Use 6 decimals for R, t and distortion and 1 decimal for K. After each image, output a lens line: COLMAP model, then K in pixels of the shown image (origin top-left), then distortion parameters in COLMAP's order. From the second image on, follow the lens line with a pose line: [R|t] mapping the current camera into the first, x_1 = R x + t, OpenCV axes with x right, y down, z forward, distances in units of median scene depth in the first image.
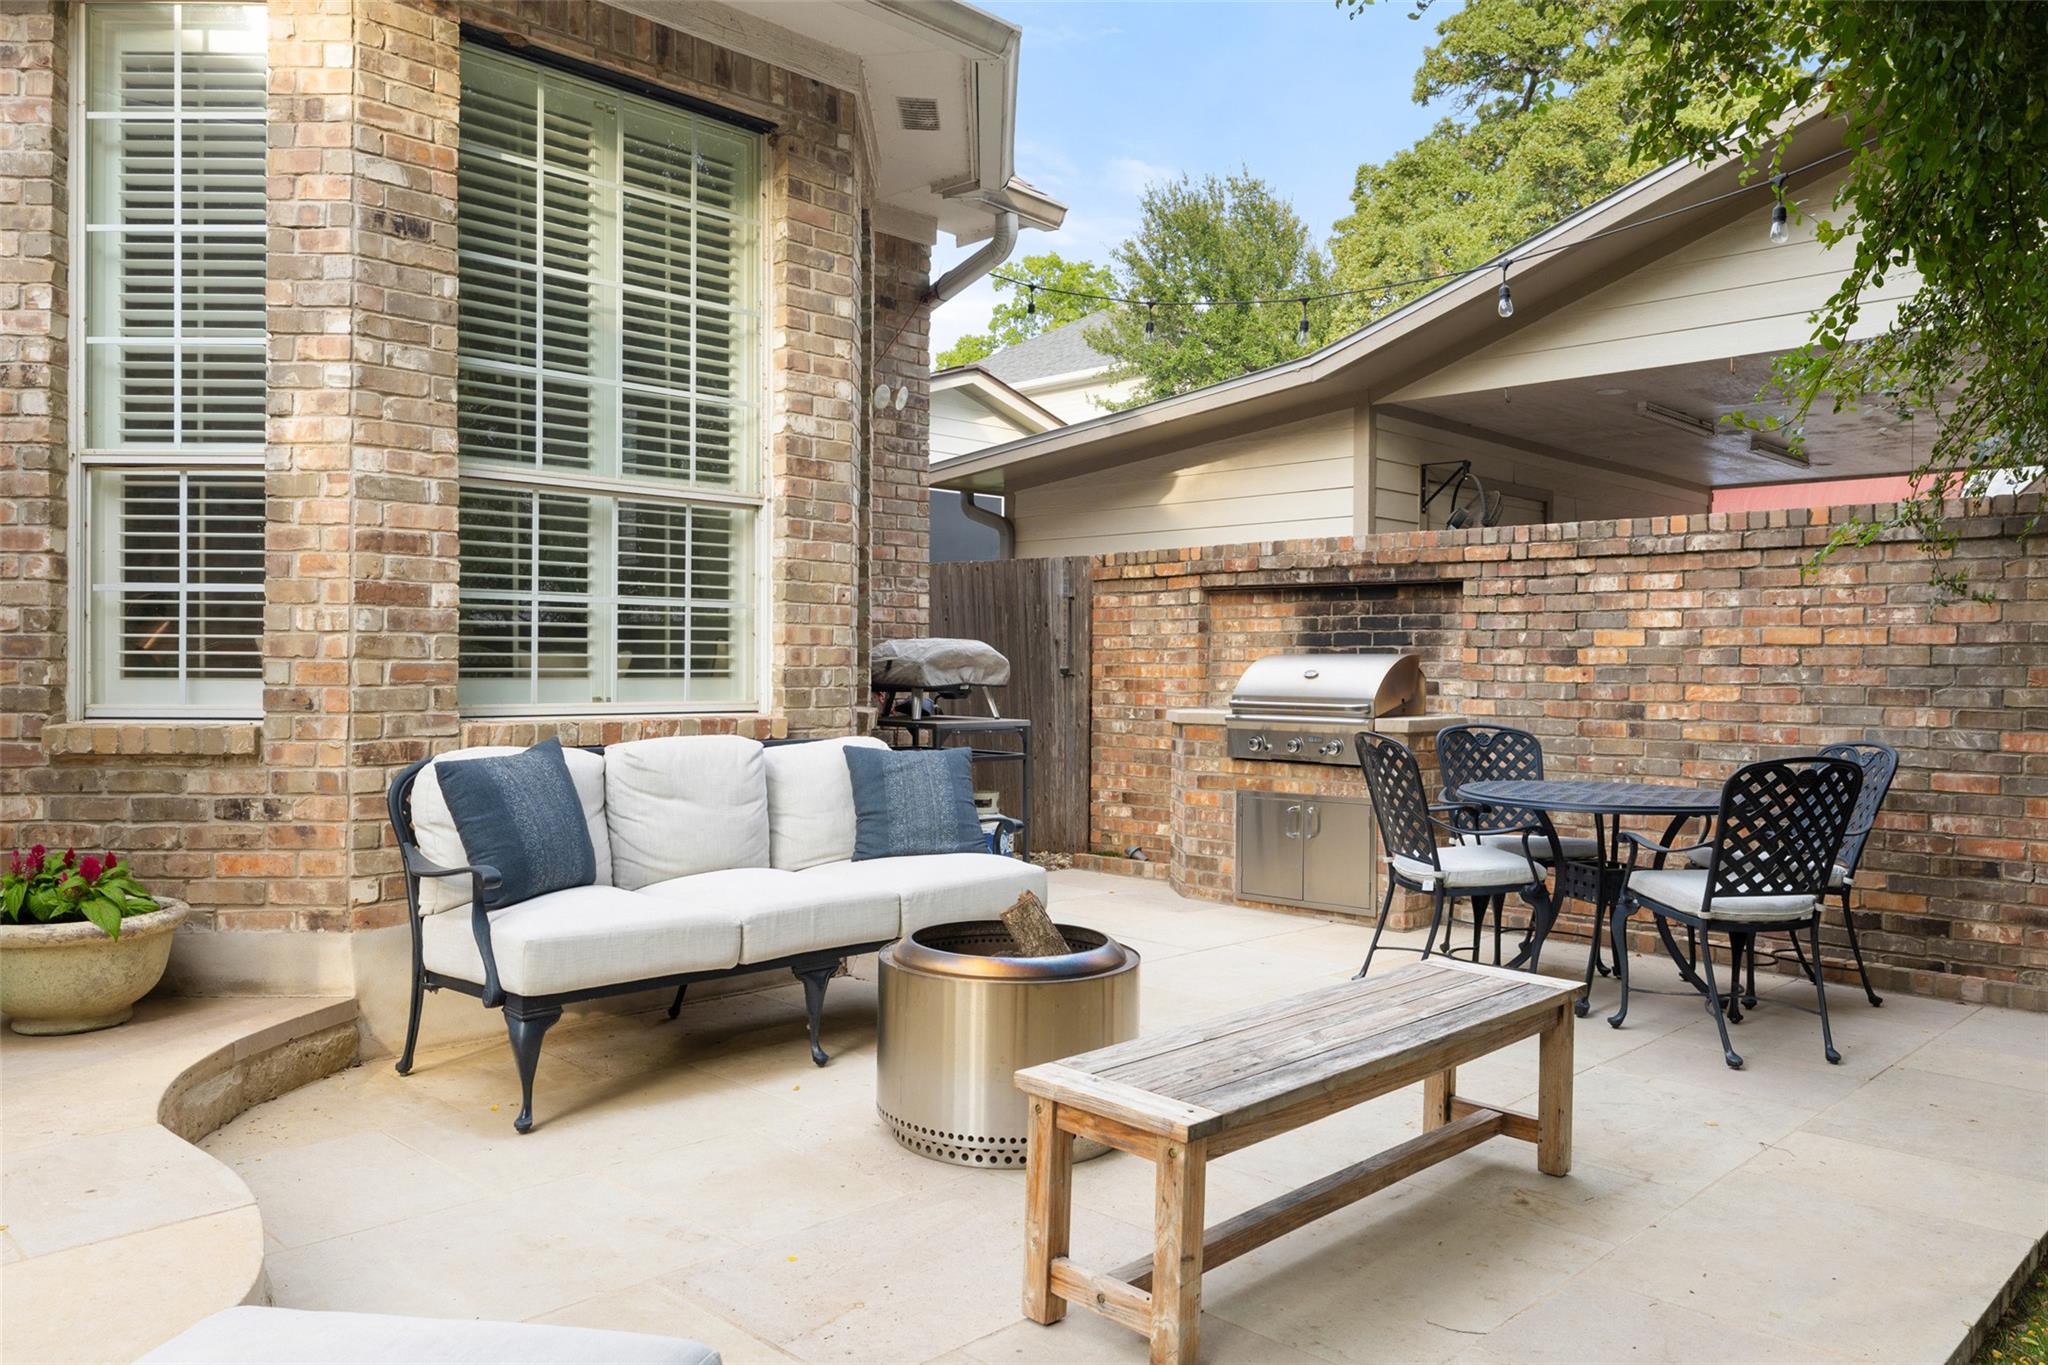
lens RADIAL K [[1513.6, 0, 1025.2], [0, 1513.6, 675.1], [0, 0, 1]] dist [-0.002487, -0.001153]
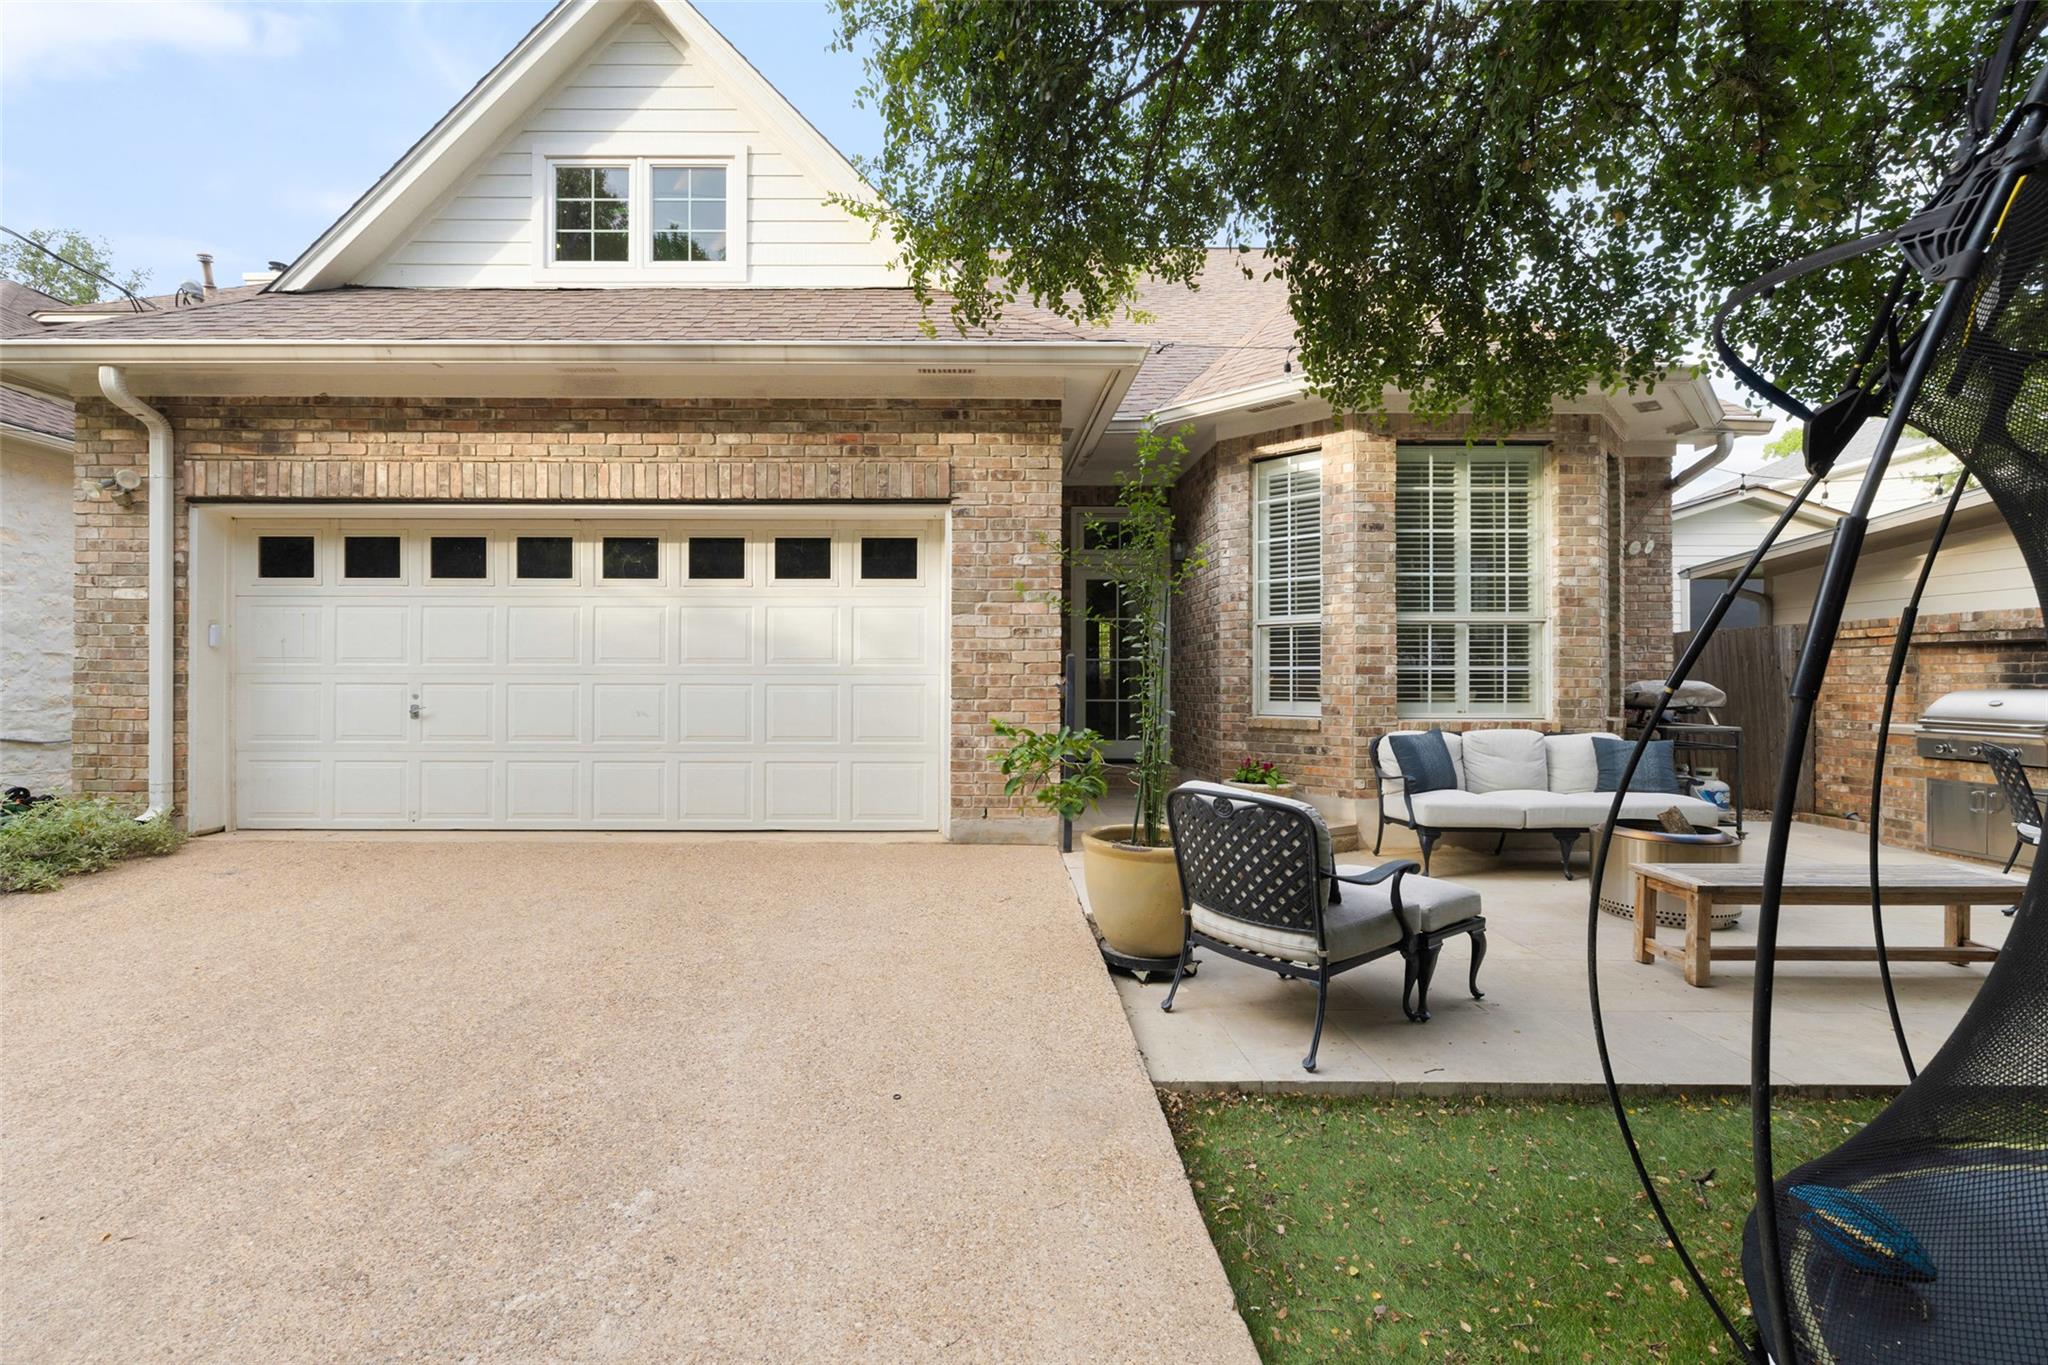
lens RADIAL K [[770.1, 0, 1018.7], [0, 770.1, 679.3], [0, 0, 1]] dist [0.002585, 0.000492]
pose [[0.691948, -0.009708, -0.721882, 0.099222], [-0.002655, 0.999869, -0.015991, -0.012737], [0.721942, 0.012981, 0.691831, -0.292461]]
